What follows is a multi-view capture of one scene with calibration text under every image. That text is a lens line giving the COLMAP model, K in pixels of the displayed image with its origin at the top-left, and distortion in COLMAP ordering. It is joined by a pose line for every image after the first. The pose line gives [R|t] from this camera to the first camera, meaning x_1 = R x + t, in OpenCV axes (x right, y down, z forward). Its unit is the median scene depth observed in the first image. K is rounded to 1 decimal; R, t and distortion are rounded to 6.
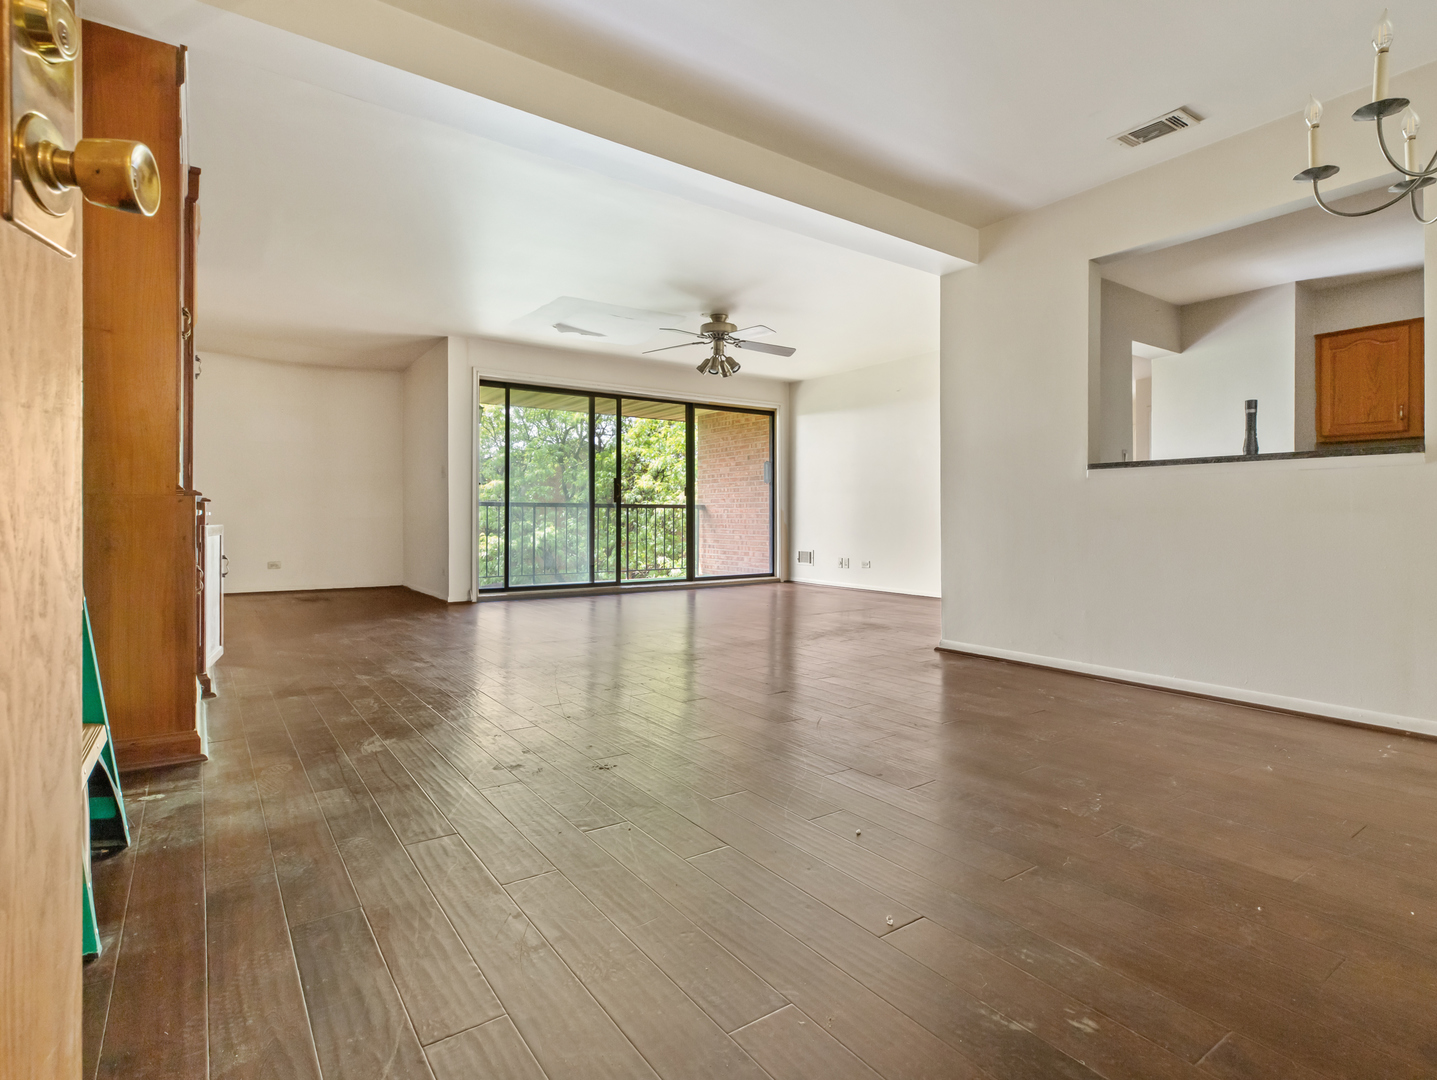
lens RADIAL K [[763.9, 0, 714.5], [0, 763.9, 533.4], [0, 0, 1]] dist [0.026280, 0.000348]
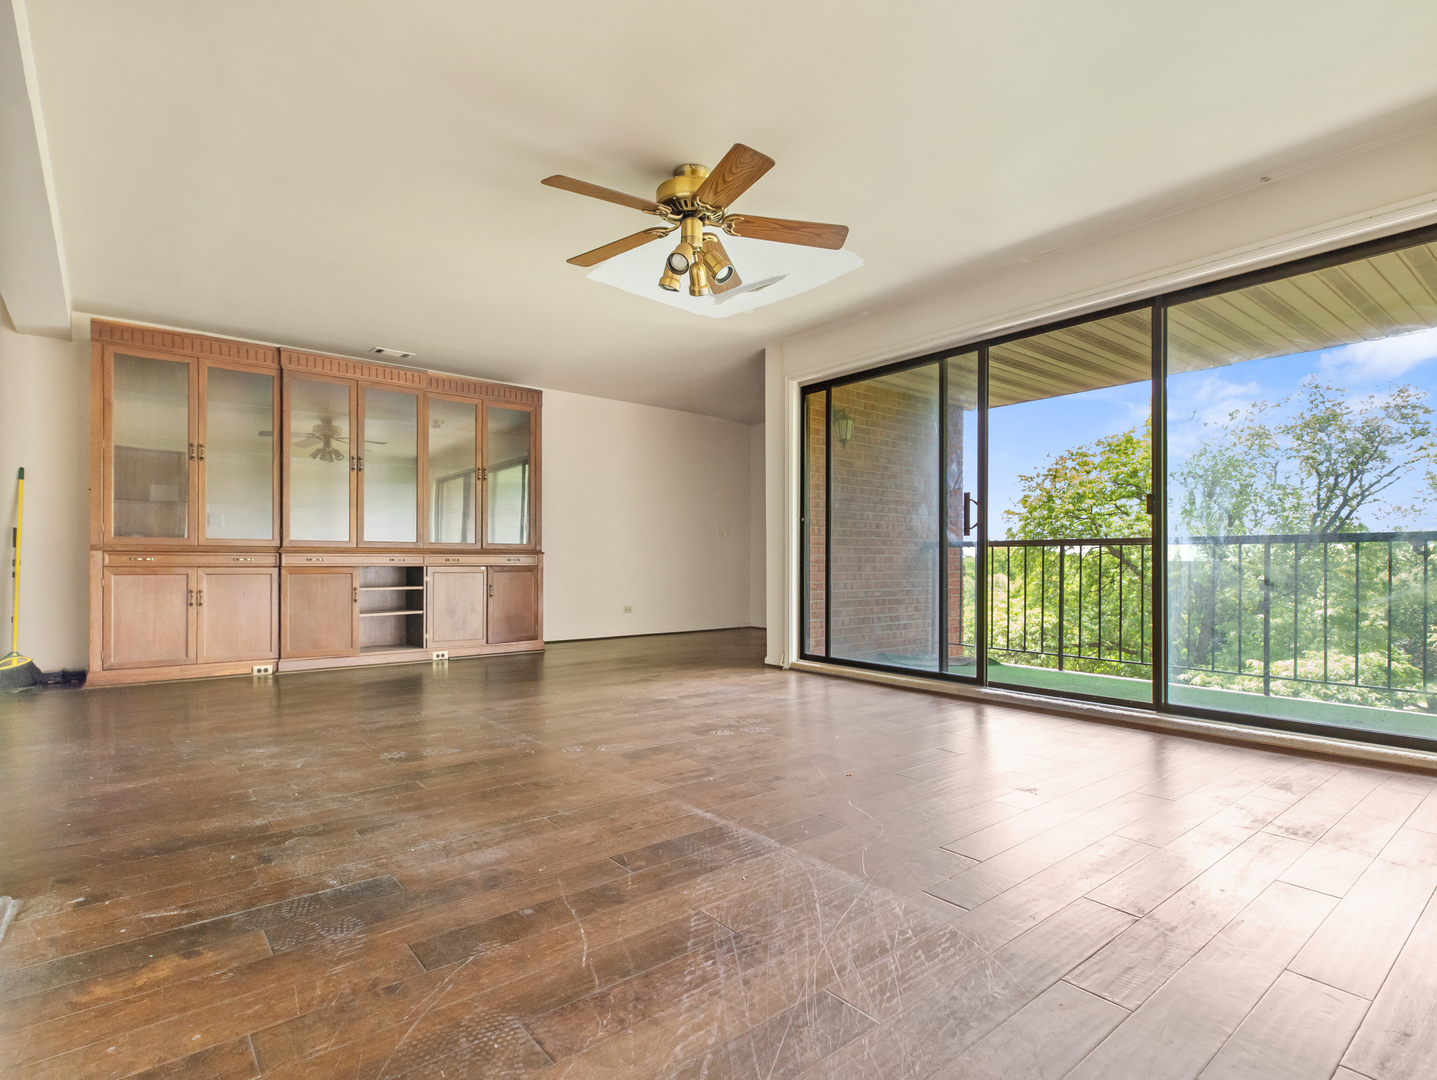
lens RADIAL K [[763.9, 0, 714.5], [0, 763.9, 533.4], [0, 0, 1]] dist [0.026280, 0.000348]
pose [[0.081699, -0.039984, -0.995855, 0.596218], [-0.009171, 0.999122, -0.040868, -0.025502], [0.996615, 0.012472, 0.081261, 1.120423]]
